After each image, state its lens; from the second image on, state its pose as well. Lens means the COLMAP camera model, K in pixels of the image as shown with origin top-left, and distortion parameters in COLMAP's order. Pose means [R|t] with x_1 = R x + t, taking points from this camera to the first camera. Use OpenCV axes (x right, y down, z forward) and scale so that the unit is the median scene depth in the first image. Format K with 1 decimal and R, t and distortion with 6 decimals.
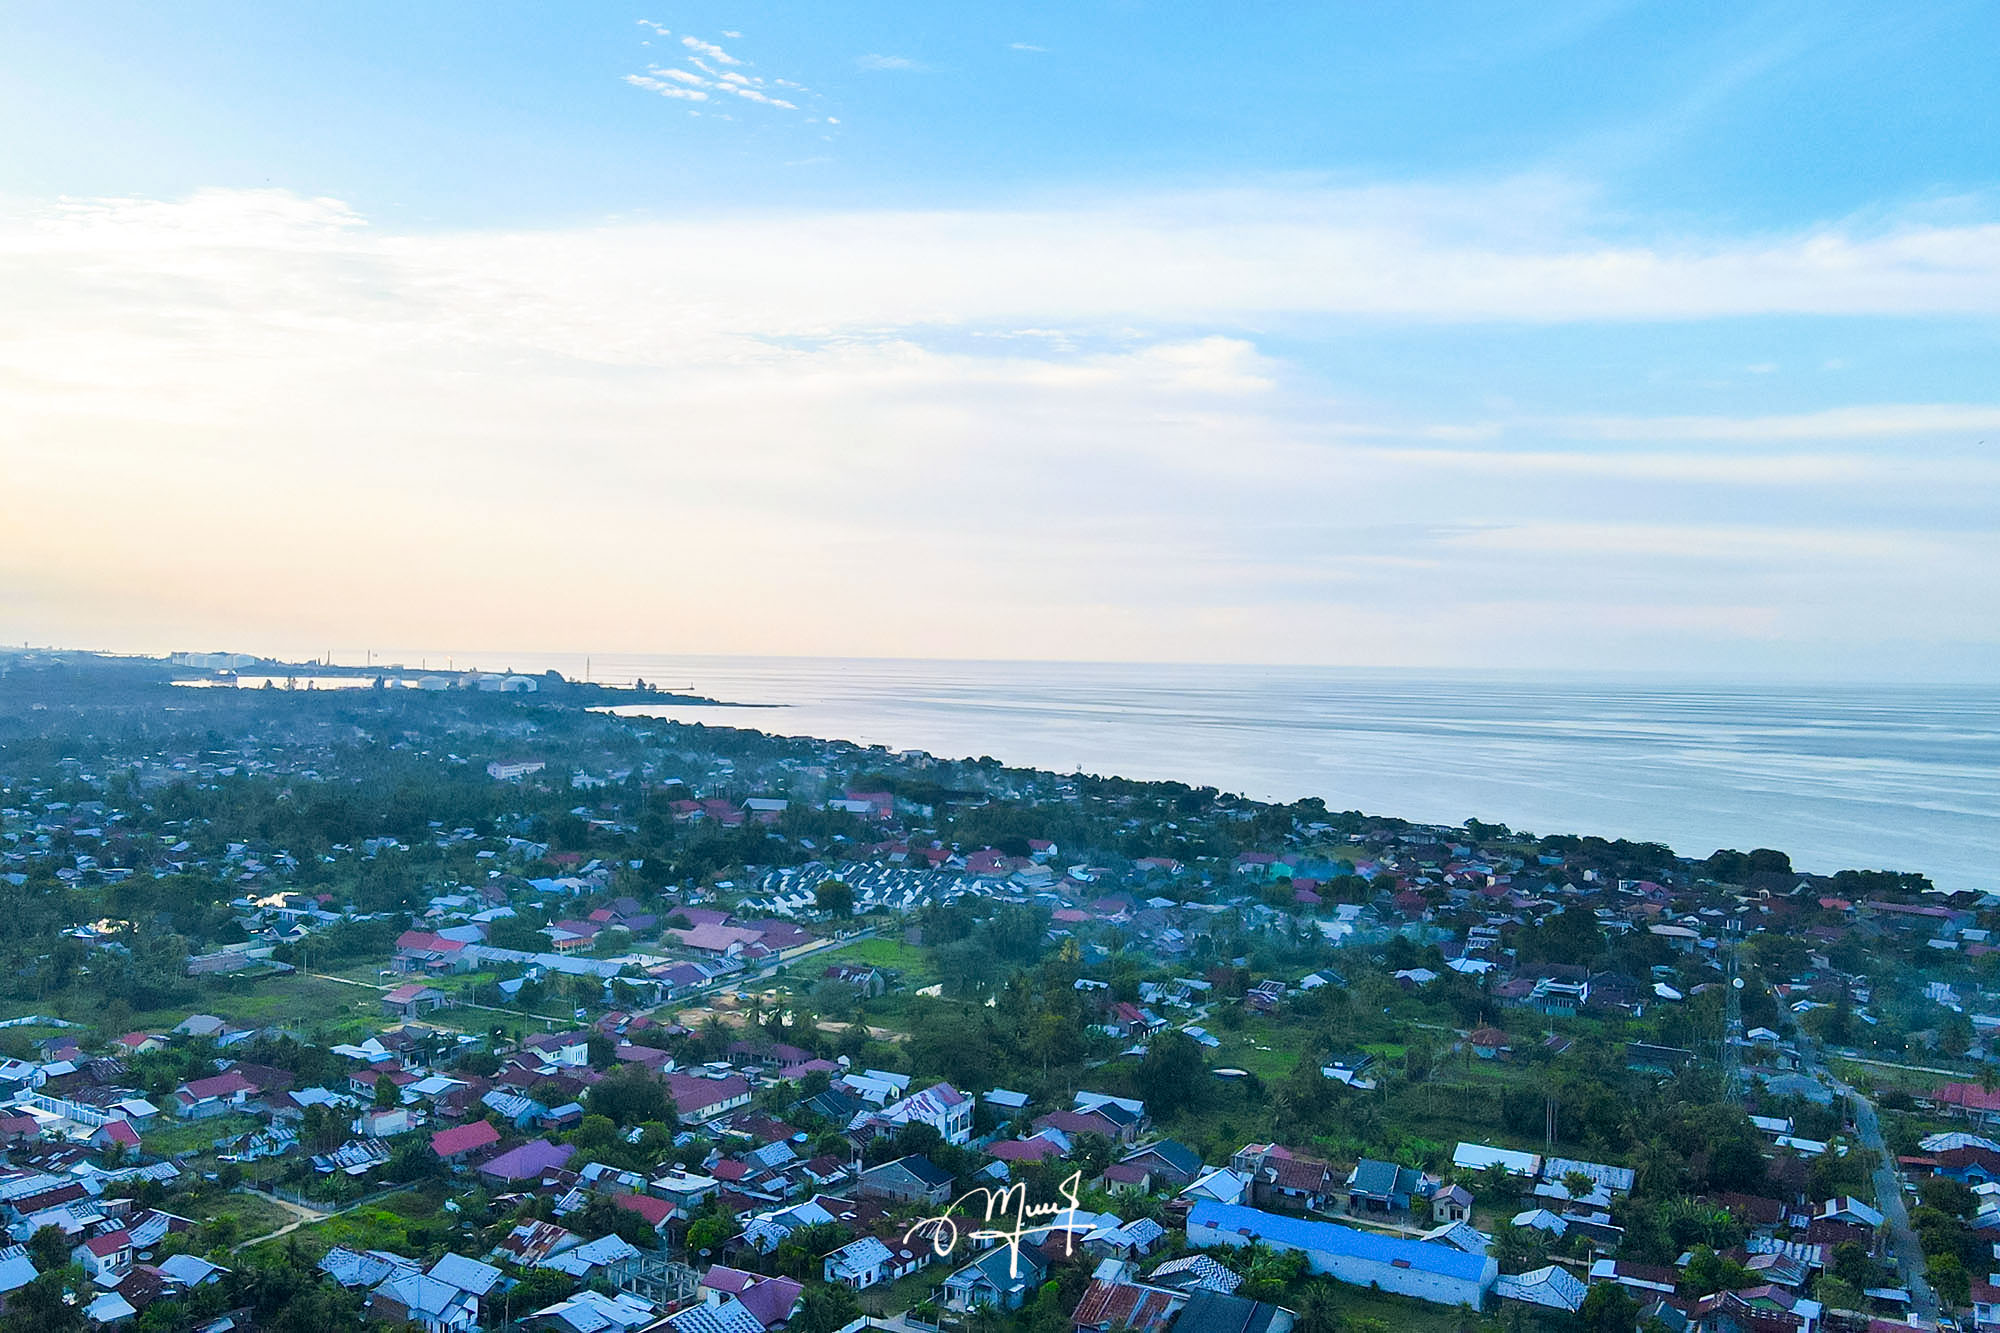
lens RADIAL K [[1602.4, 0, 996.0], [0, 1602.4, 668.8], [0, 0, 1]] dist [0.001517, 0.011058]
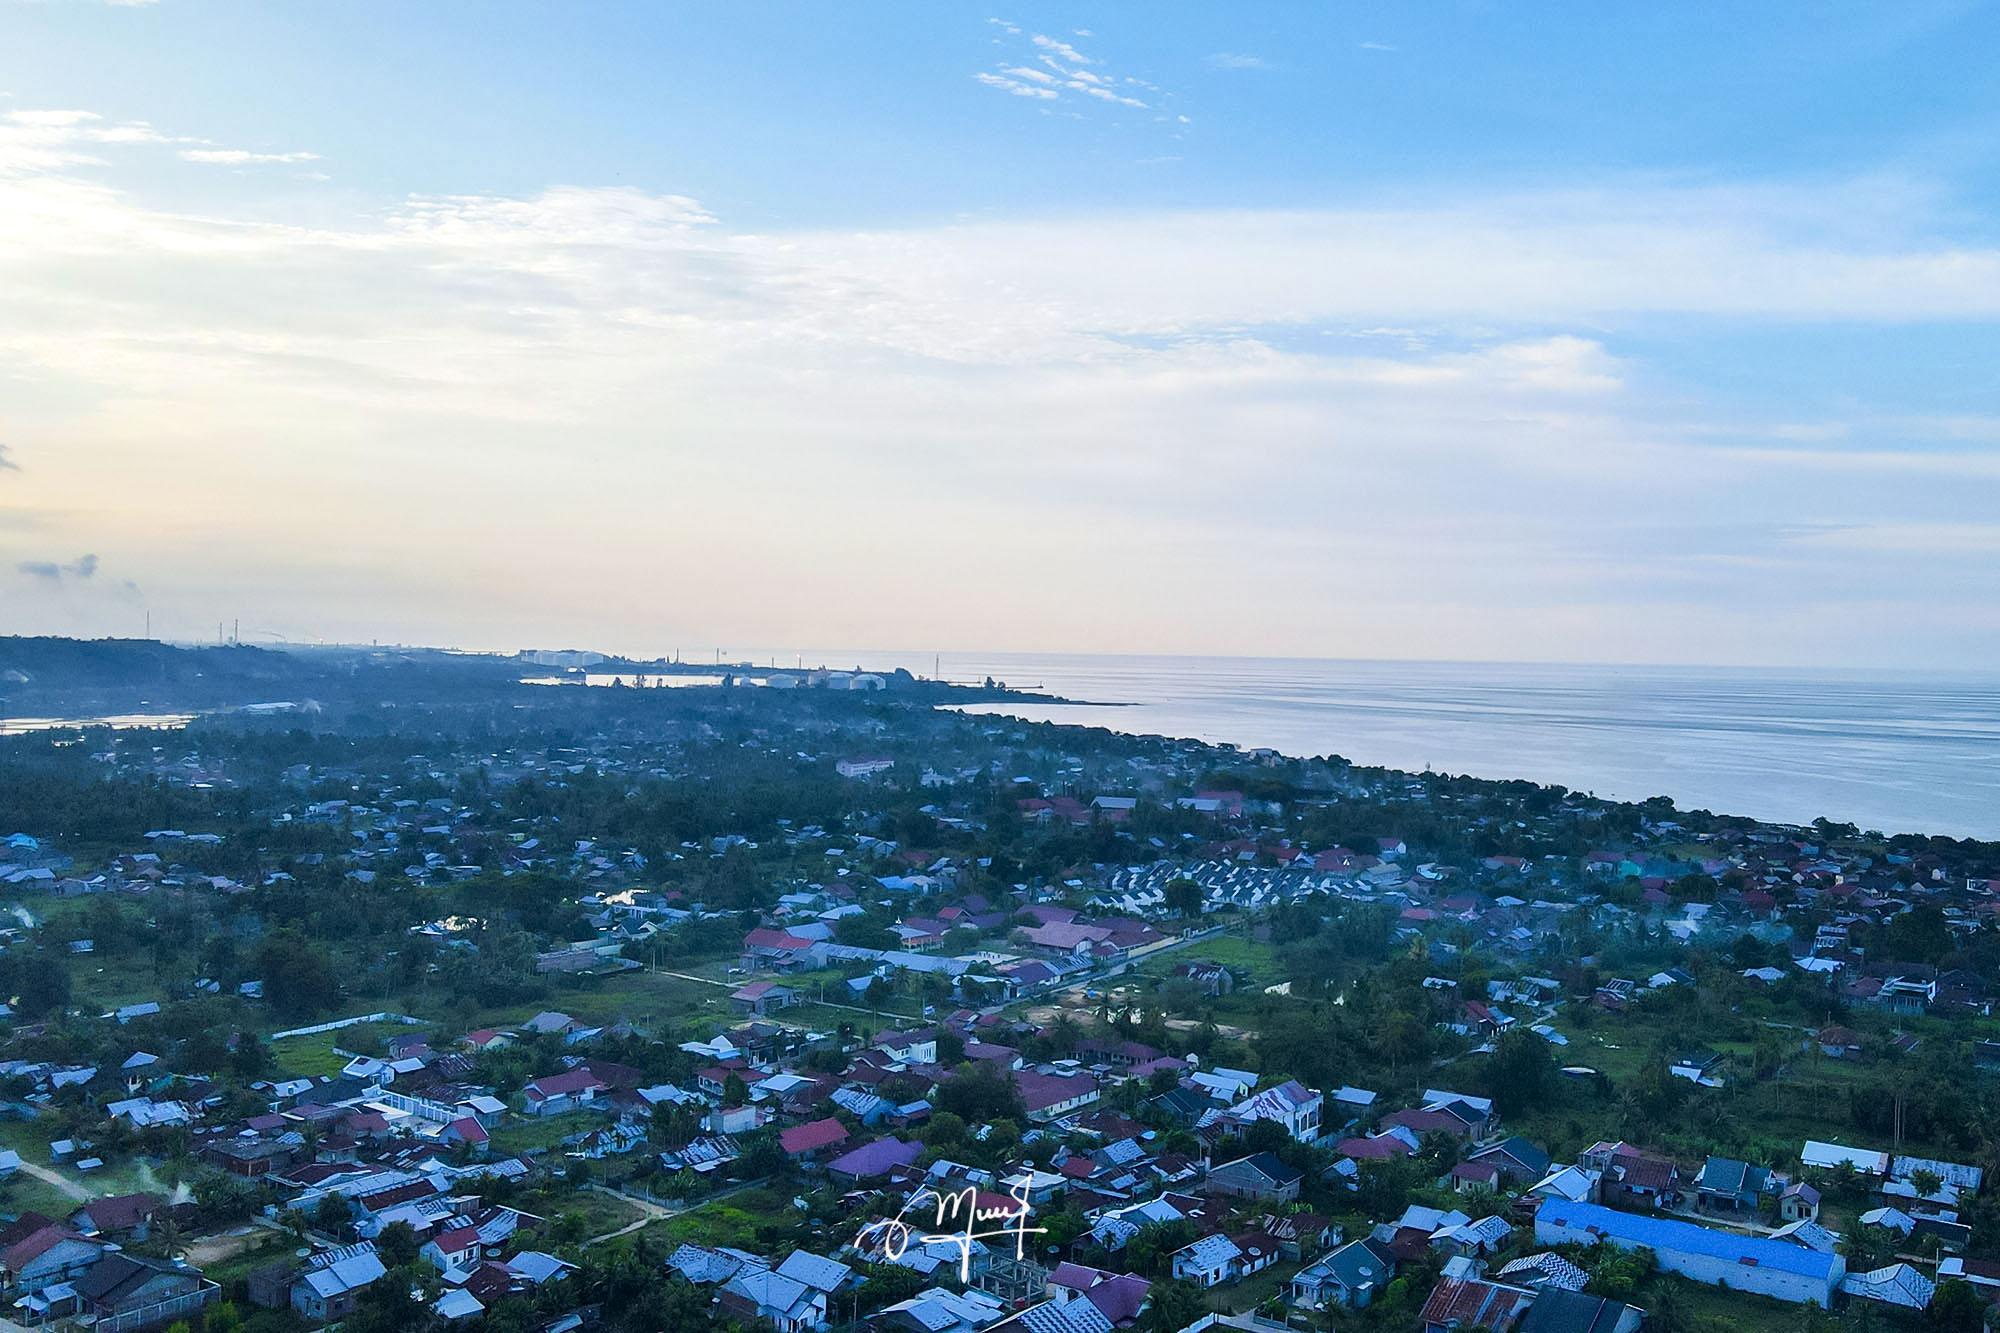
lens RADIAL K [[1602.4, 0, 1016.4], [0, 1602.4, 660.1], [0, 0, 1]] dist [0.001517, 0.011058]
pose [[0.999988, 0.001416, 0.004707, -0.210061], [-0.001427, 0.999996, 0.002375, -0.006701], [-0.004704, -0.002382, 0.999986, -0.000685]]
